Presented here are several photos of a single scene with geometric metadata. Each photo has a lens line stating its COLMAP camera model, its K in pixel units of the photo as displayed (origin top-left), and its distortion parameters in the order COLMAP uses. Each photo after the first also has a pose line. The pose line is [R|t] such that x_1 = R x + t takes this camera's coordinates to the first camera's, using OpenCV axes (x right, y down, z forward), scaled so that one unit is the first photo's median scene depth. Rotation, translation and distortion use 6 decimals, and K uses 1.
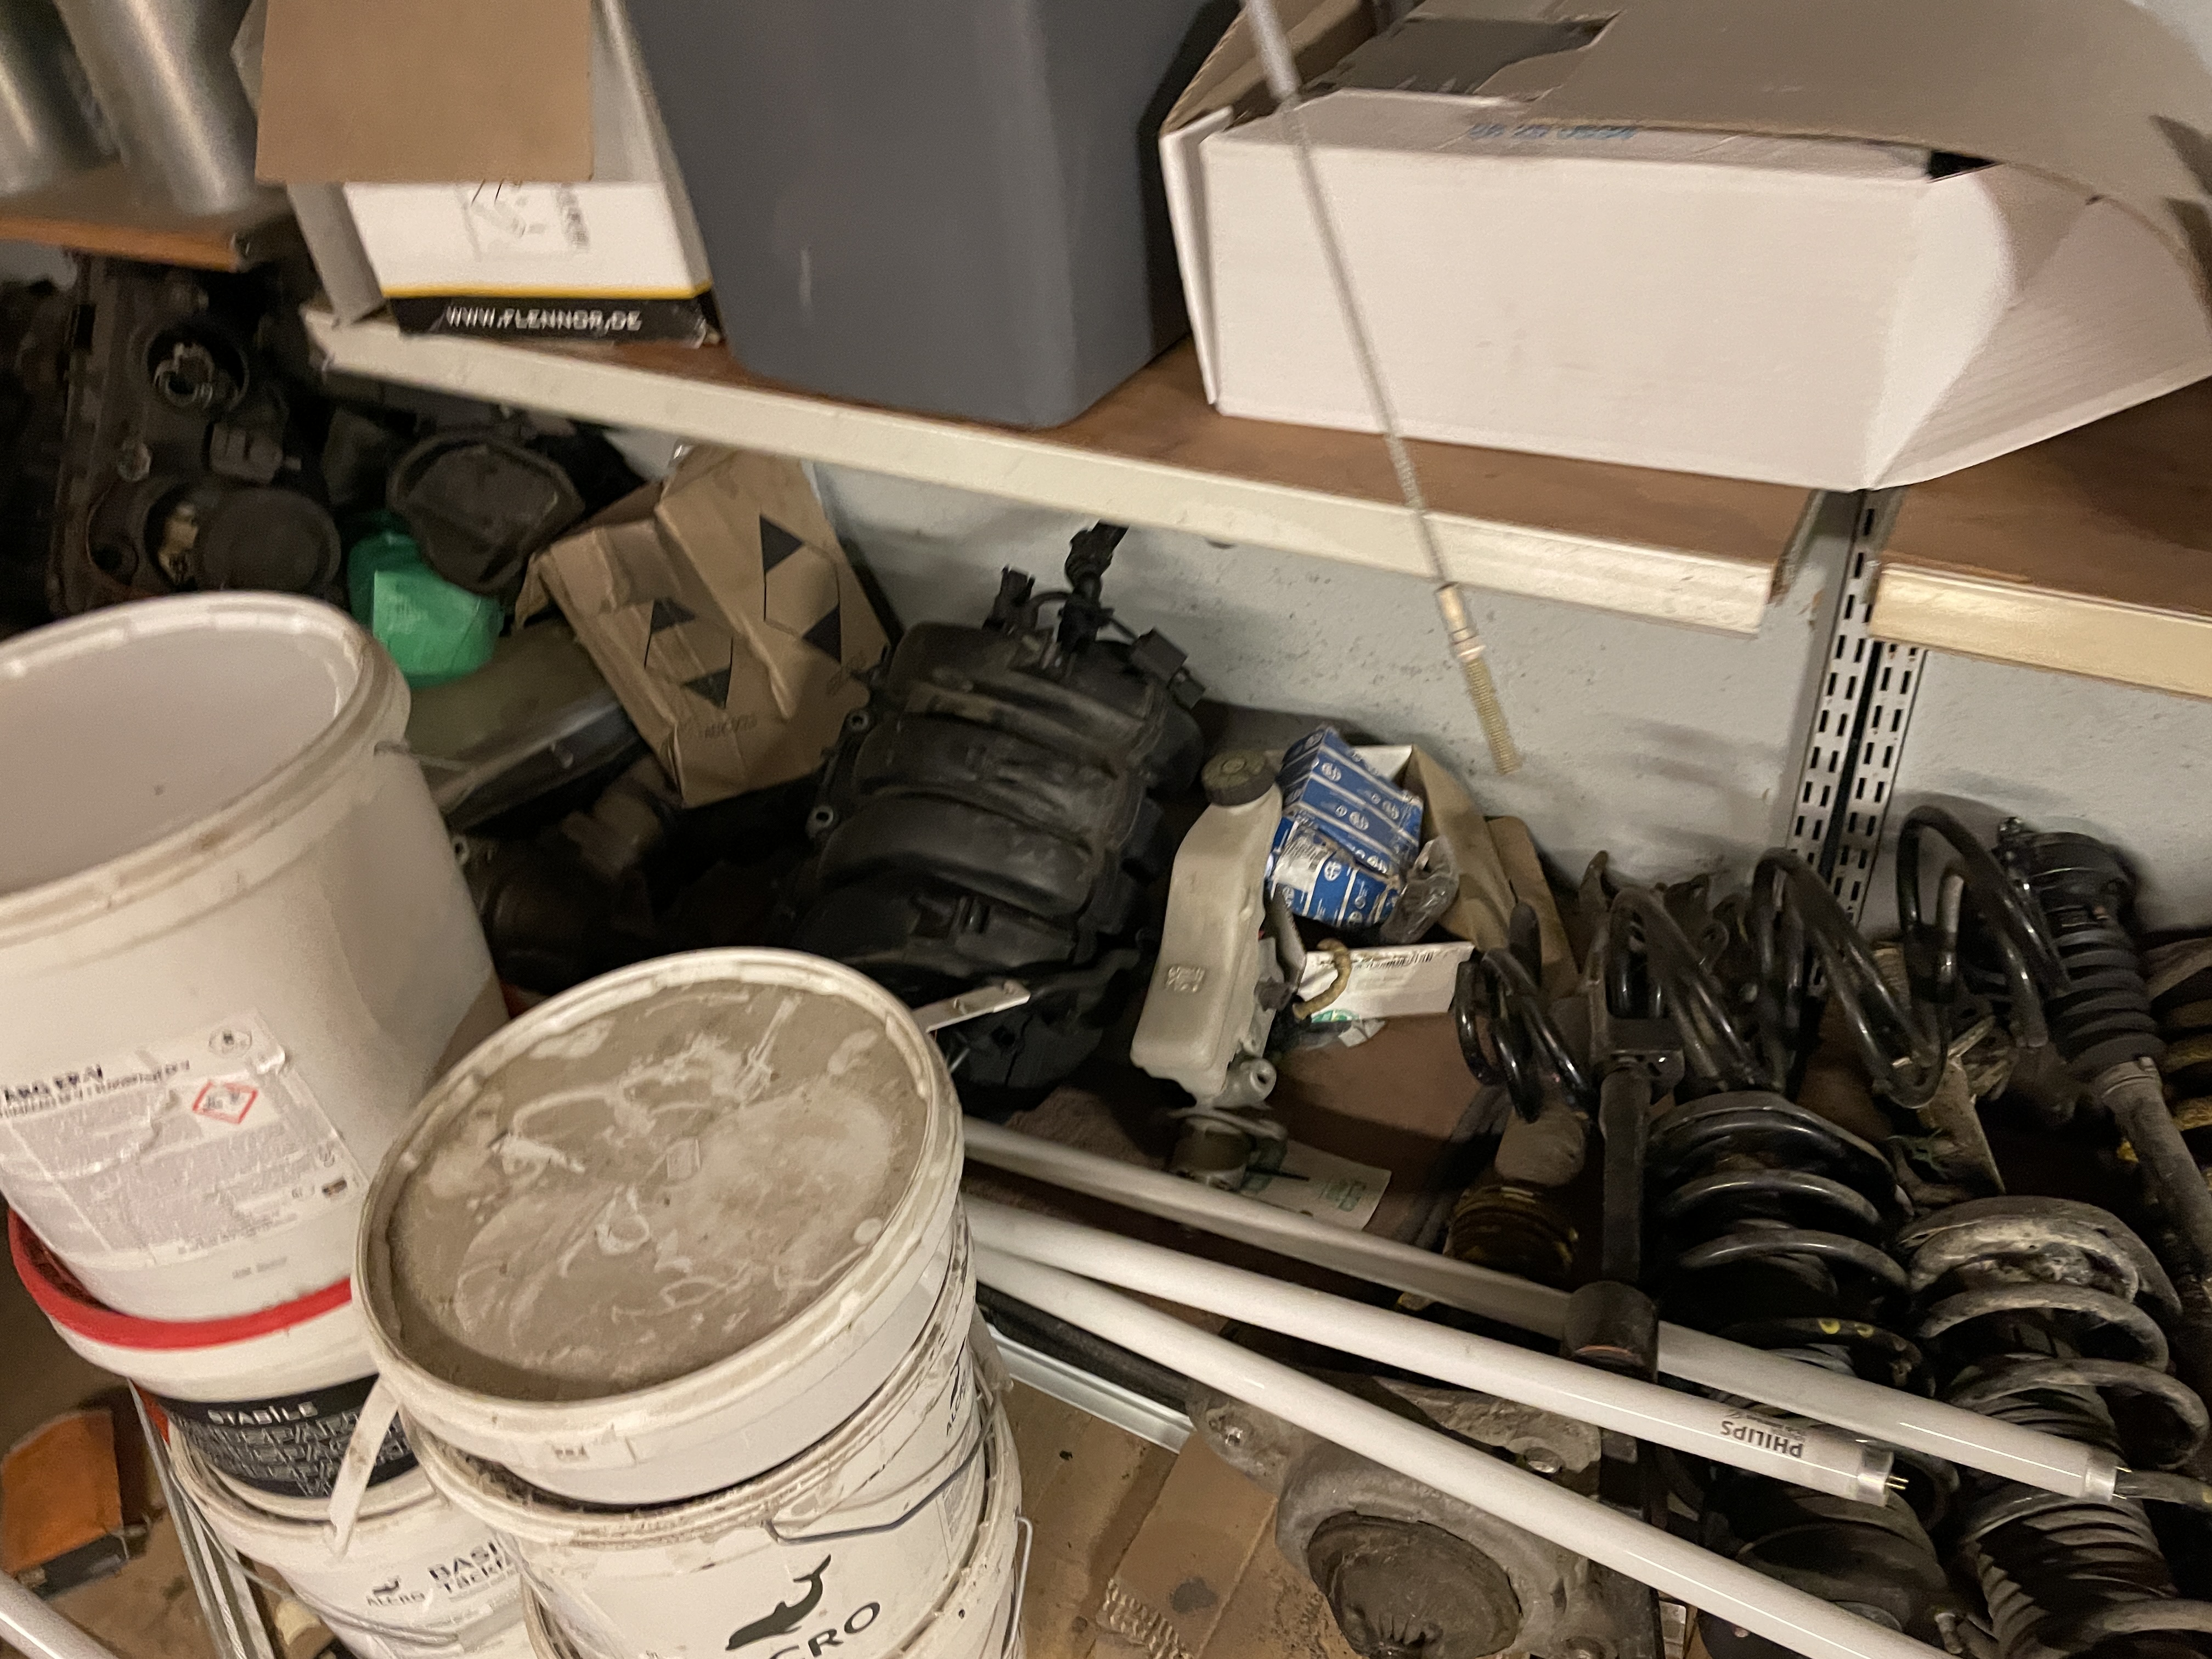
lens RADIAL K [[1671.6, 0, 1124.3], [0, 1671.6, 825.7], [0, 0, 1]] dist [0.090587, -0.121712]
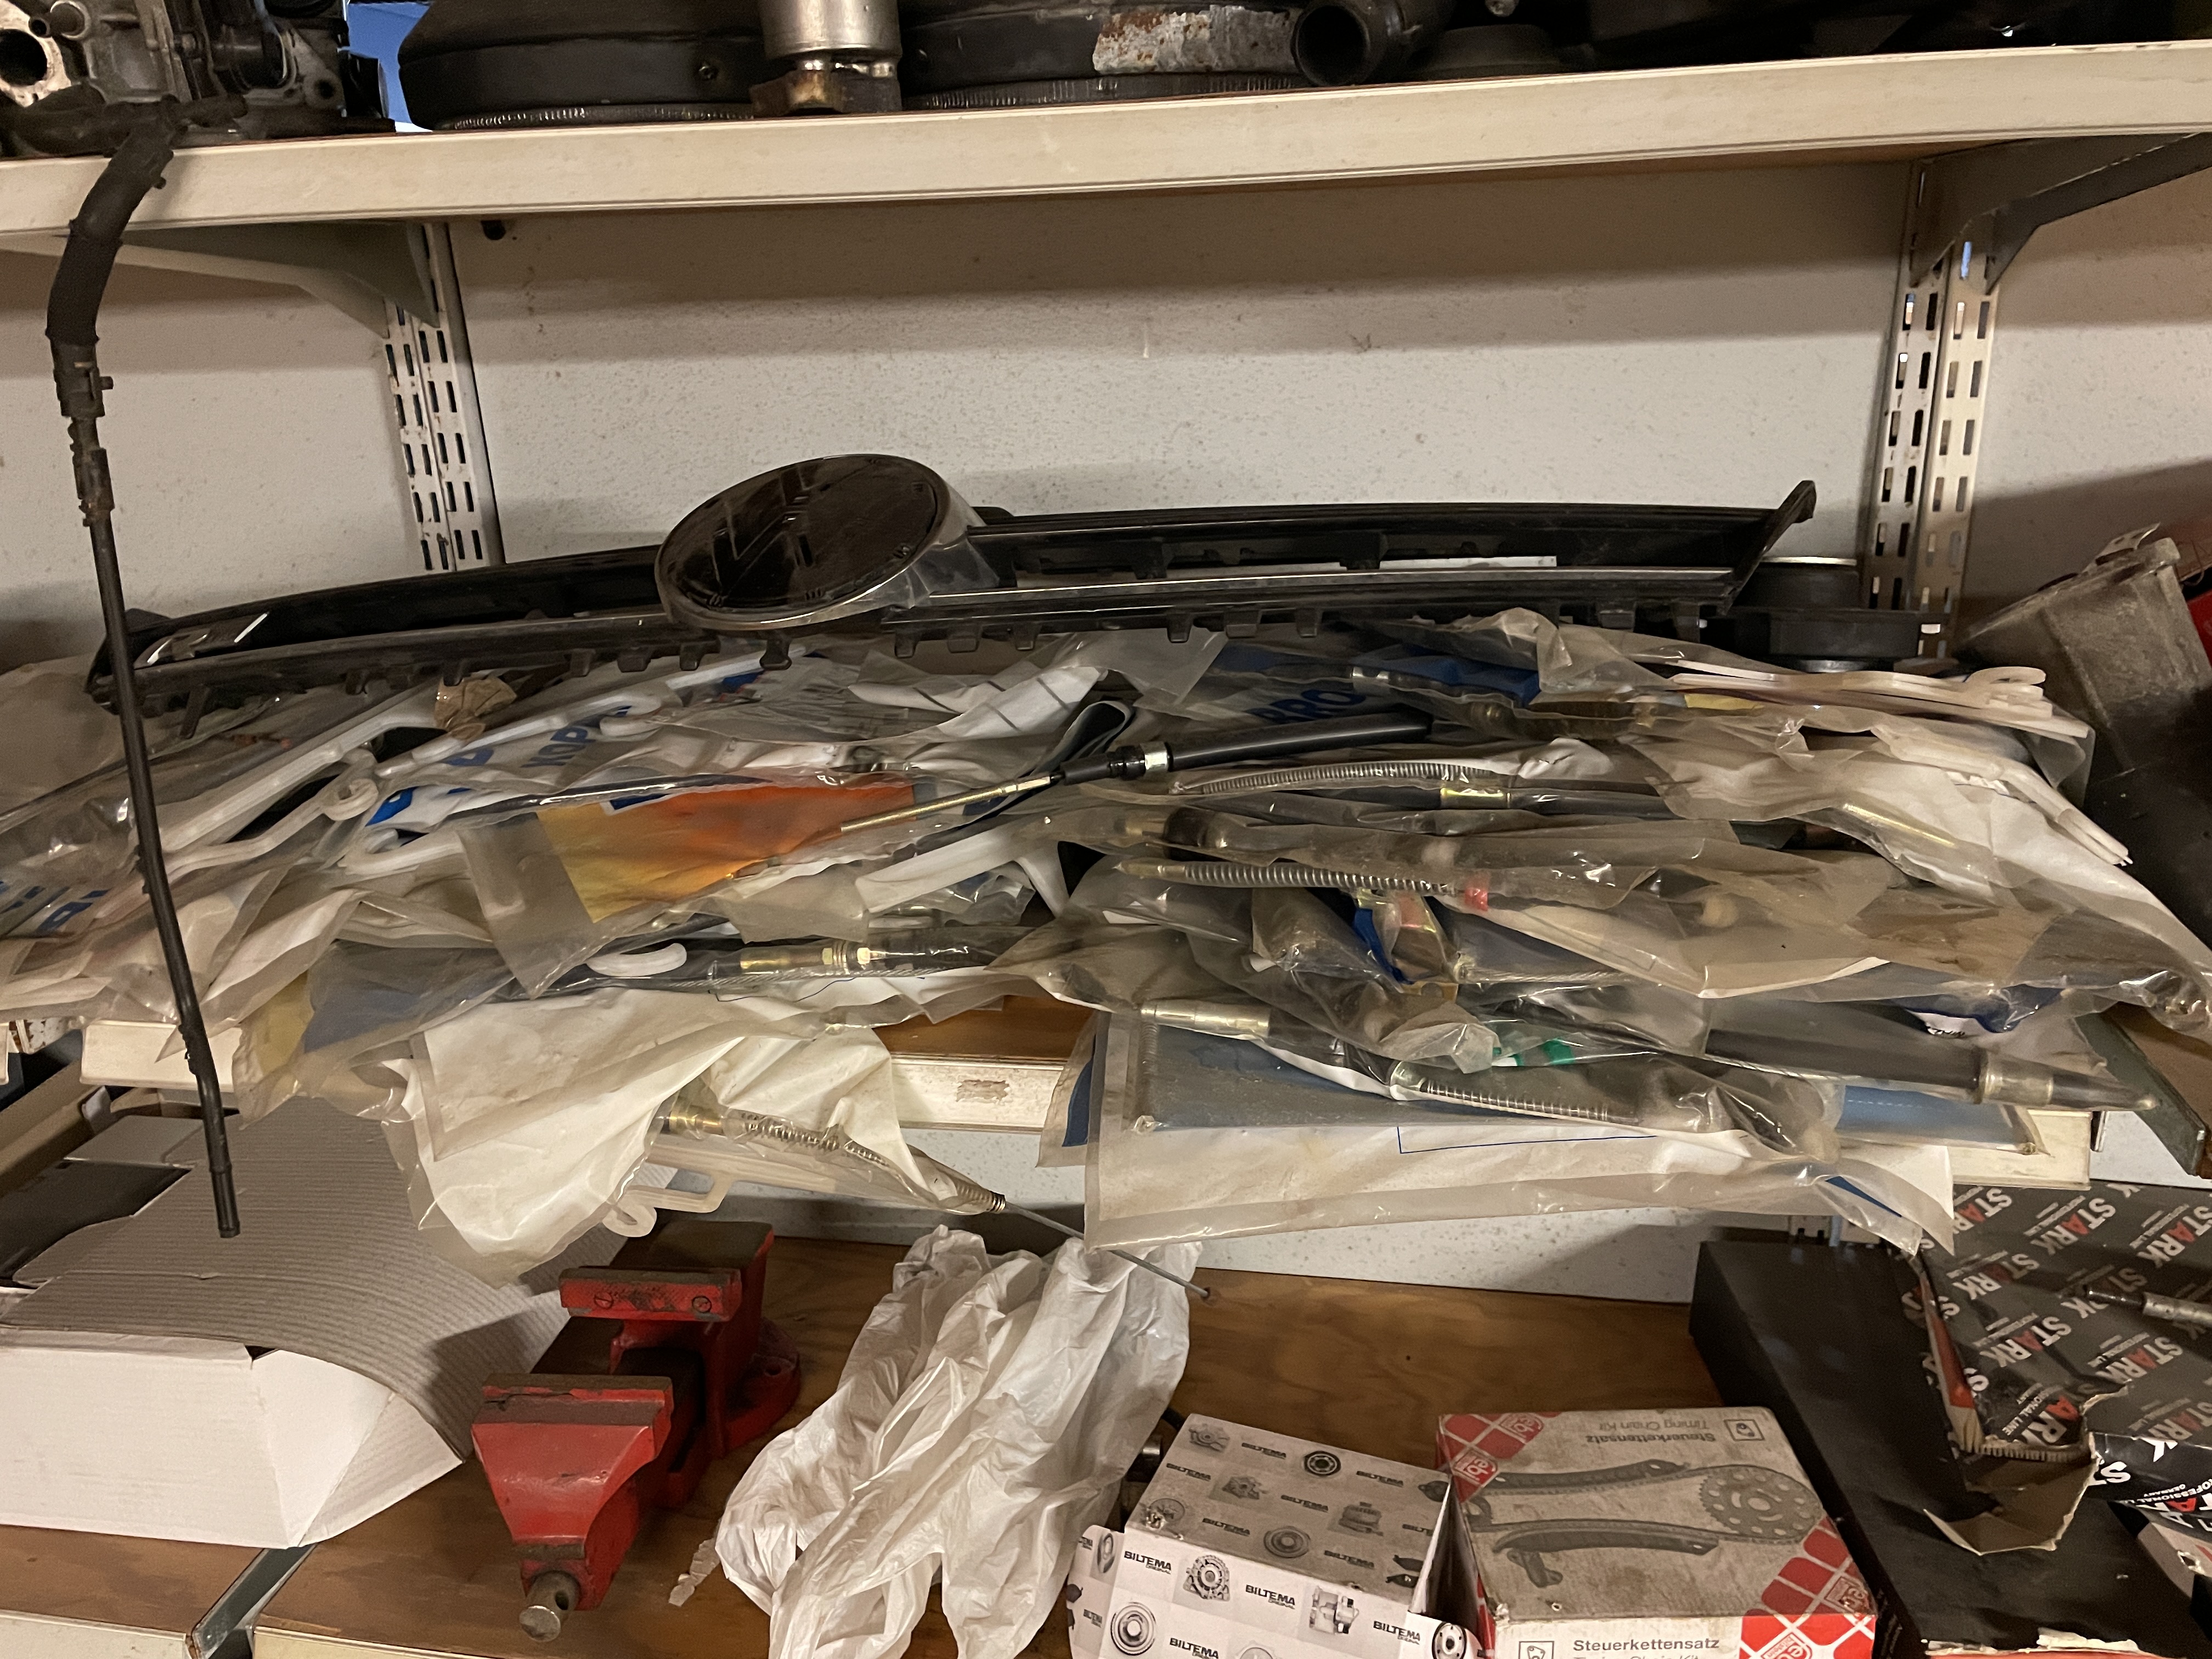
lens RADIAL K [[1671.6, 0, 1125.9], [0, 1671.6, 834.2], [0, 0, 1]] dist [0.090587, -0.121712]
pose [[0.943801, -0.049536, 0.326782, 0.403540], [0.163703, 0.928973, -0.331981, -0.104498], [-0.287127, 0.366819, 0.884874, -0.388888]]
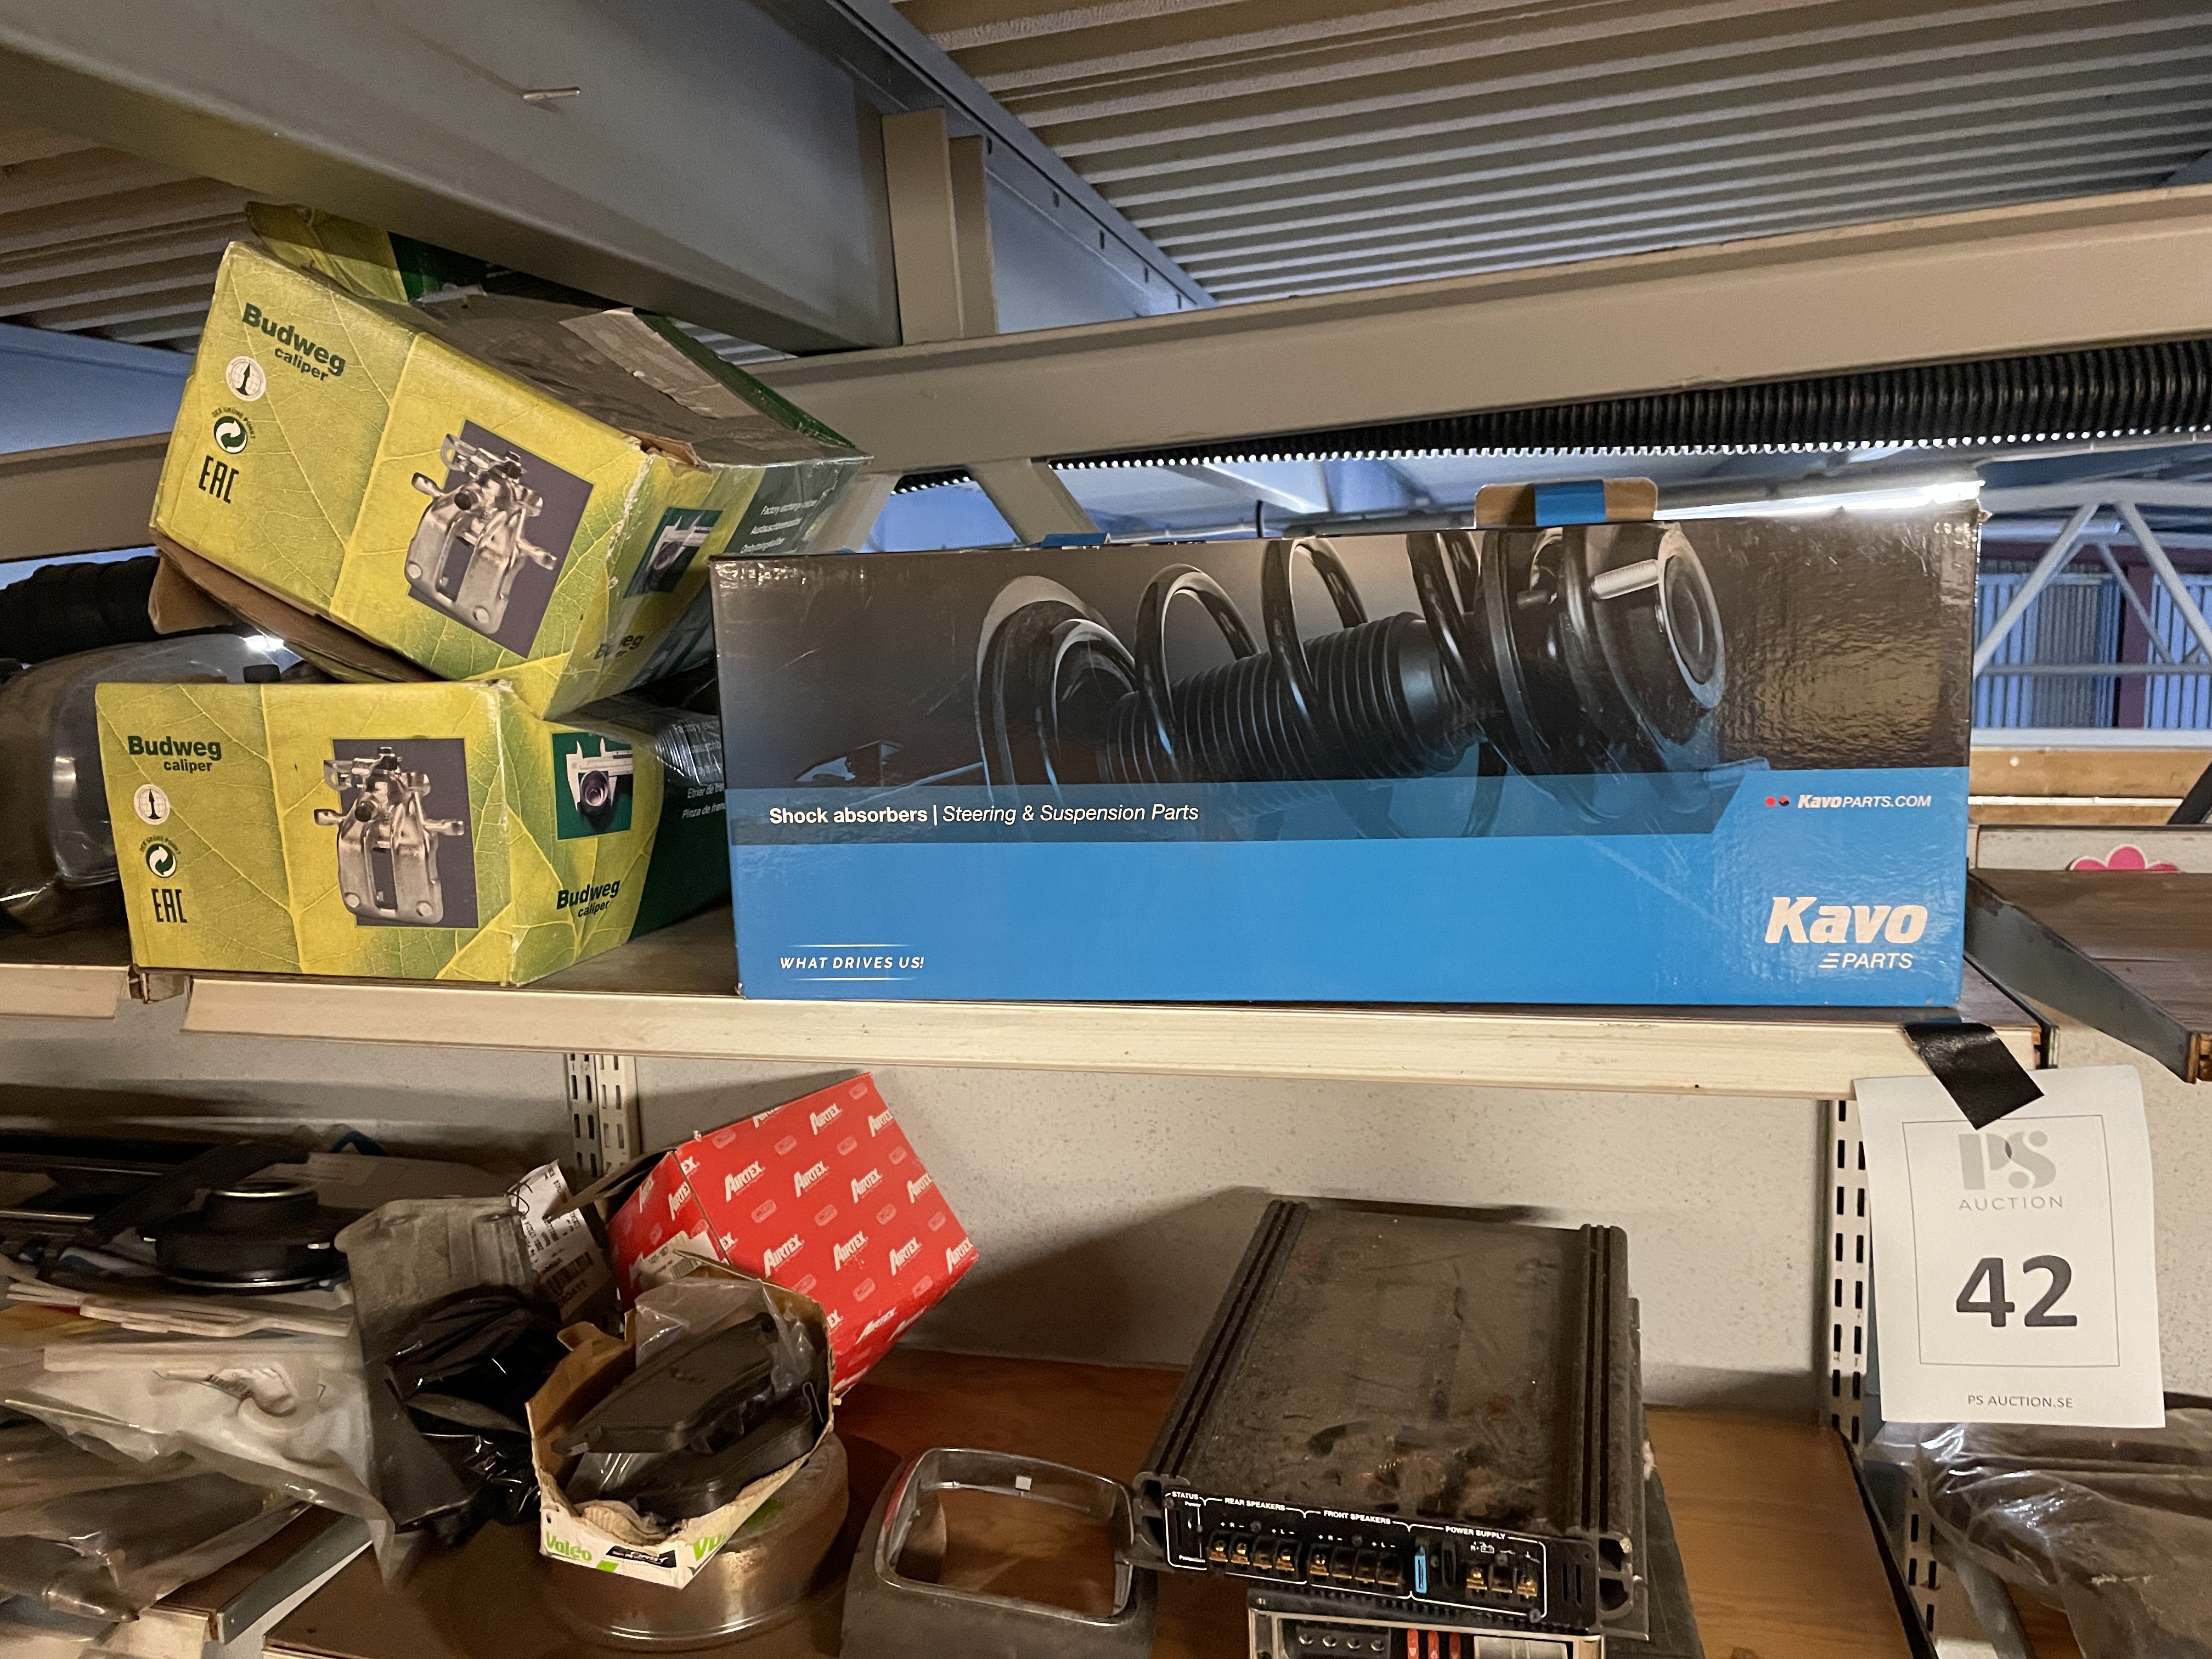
lens RADIAL K [[1671.6, 0, 1108.5], [0, 1671.6, 805.9], [0, 0, 1]] dist [0.090587, -0.121712]
pose [[0.963967, 0.026888, 0.264661, 1.076341], [0.115931, 0.852978, -0.508910, -0.020995], [-0.239433, 0.521254, 0.819125, -0.935668]]
